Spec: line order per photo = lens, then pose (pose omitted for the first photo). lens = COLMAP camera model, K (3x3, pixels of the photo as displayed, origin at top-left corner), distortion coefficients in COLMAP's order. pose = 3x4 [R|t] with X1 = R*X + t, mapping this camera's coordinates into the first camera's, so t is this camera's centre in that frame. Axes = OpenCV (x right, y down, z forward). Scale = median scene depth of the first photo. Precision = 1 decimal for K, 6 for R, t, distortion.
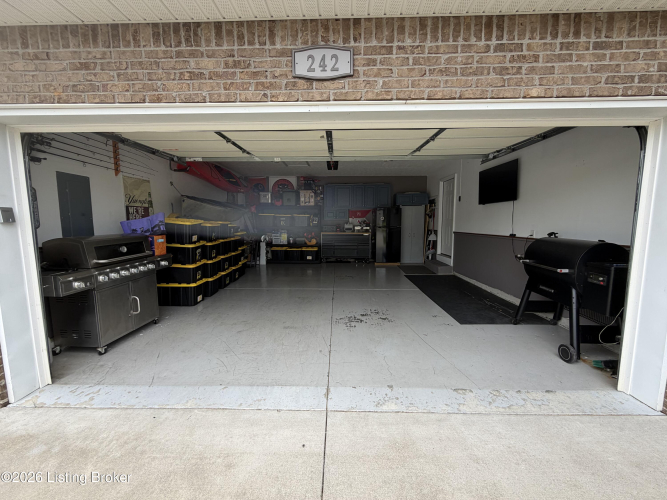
lens RADIAL K [[267.6, 0, 332.2], [0, 267.6, 249.2], [0, 0, 1]] dist [0.003363, -0.000189]
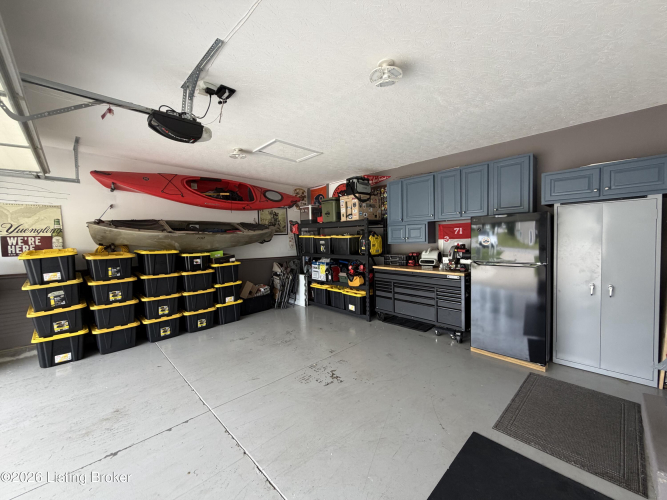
lens RADIAL K [[267.6, 0, 334.1], [0, 267.6, 248.1], [0, 0, 1]] dist [0.003363, -0.000189]
pose [[0.707426, 0.013469, -0.706659, 0.305281], [-0.059679, 0.997386, -0.040734, -0.072997], [0.704264, 0.070989, 0.706380, 0.546448]]
